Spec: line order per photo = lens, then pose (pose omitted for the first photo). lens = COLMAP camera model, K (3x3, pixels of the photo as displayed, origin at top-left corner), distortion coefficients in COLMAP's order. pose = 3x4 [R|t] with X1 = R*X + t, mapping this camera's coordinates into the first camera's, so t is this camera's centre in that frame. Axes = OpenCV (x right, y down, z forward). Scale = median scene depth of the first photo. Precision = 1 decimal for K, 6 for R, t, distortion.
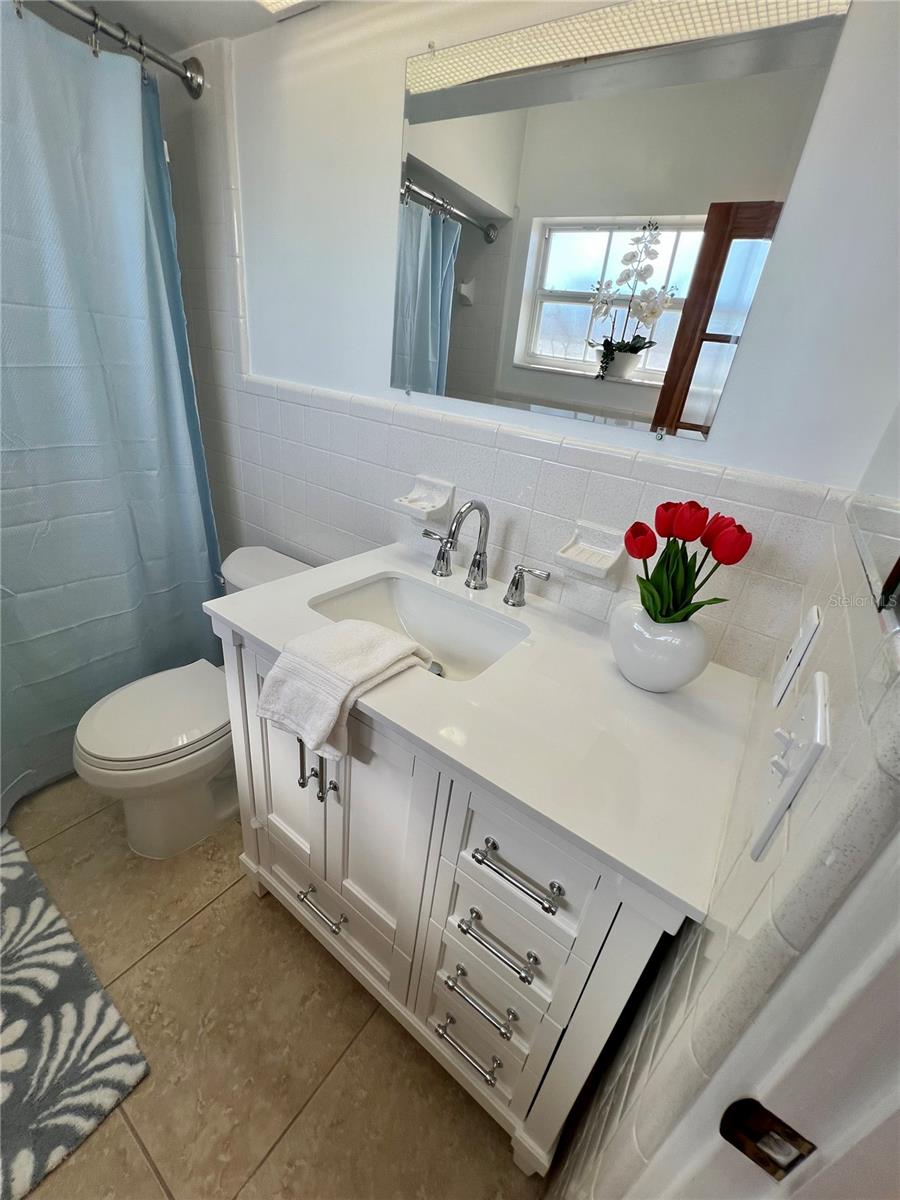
lens RADIAL K [[483.8, 0, 455.1], [0, 483.8, 597.8], [0, 0, 1]] dist [-0.001882, 0.000535]
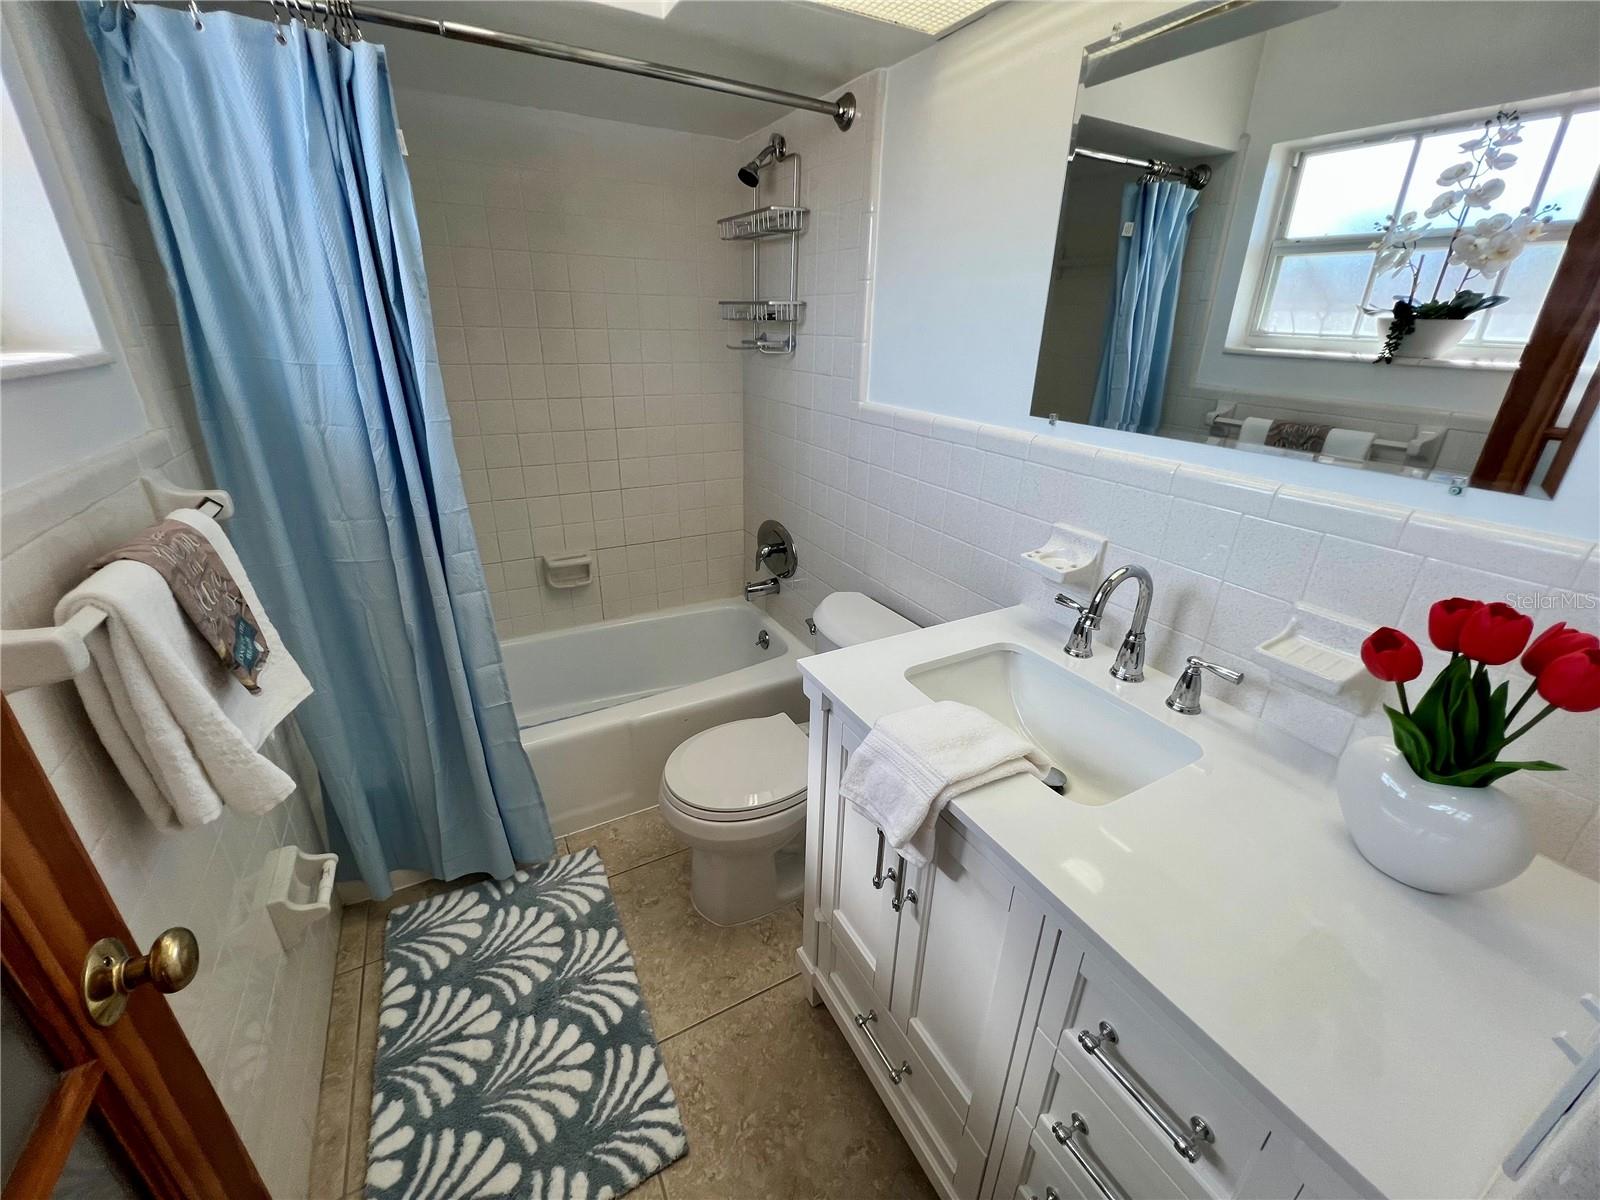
lens RADIAL K [[645.0, 0, 798.0], [0, 645.0, 593.8], [0, 0, 1]] dist [-0.001882, 0.000535]
pose [[0.893937, 0.076637, -0.441592, 0.021748], [-0.113428, 0.991882, -0.057481, -0.038180], [0.433602, 0.101473, 0.895373, -0.119134]]
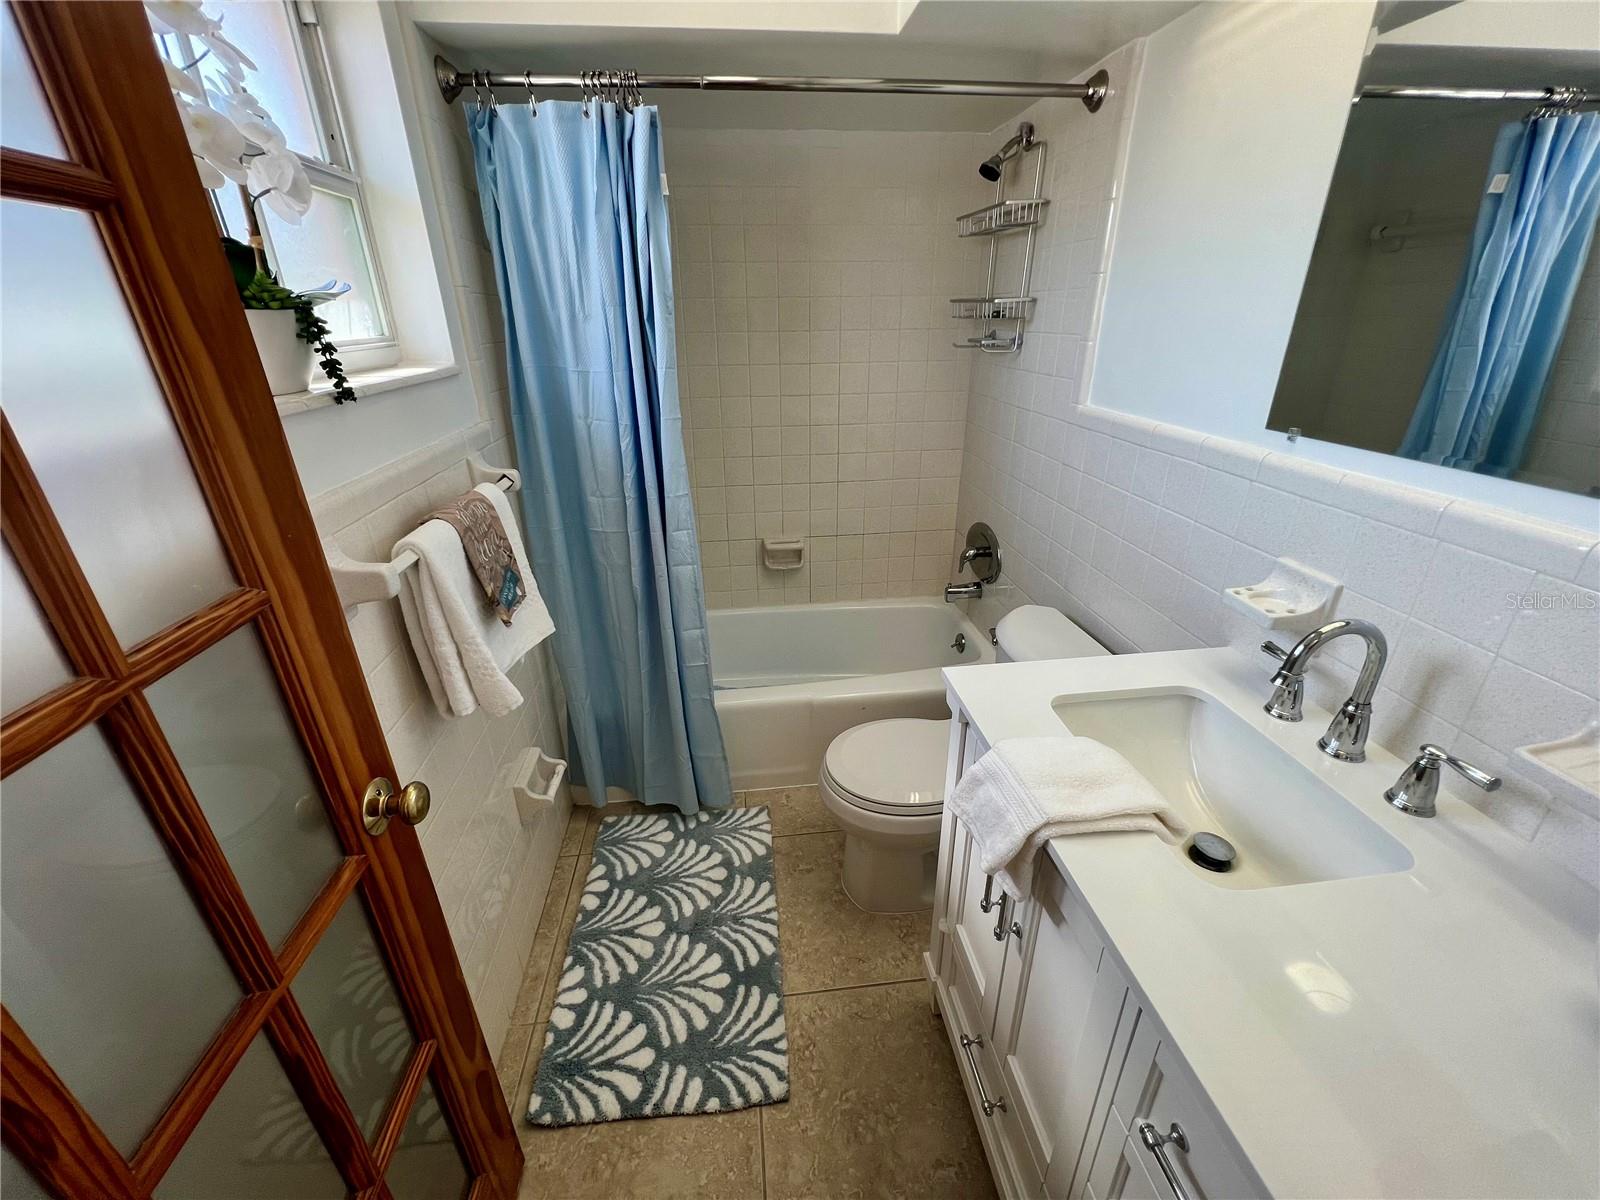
lens RADIAL K [[645.0, 0, 797.7], [0, 645.0, 594.2], [0, 0, 1]] dist [-0.001882, 0.000535]
pose [[0.659918, 0.180822, -0.729255, 0.158195], [-0.240778, 0.970315, 0.022708, -0.076657], [0.711712, 0.160603, 0.683866, -0.074577]]
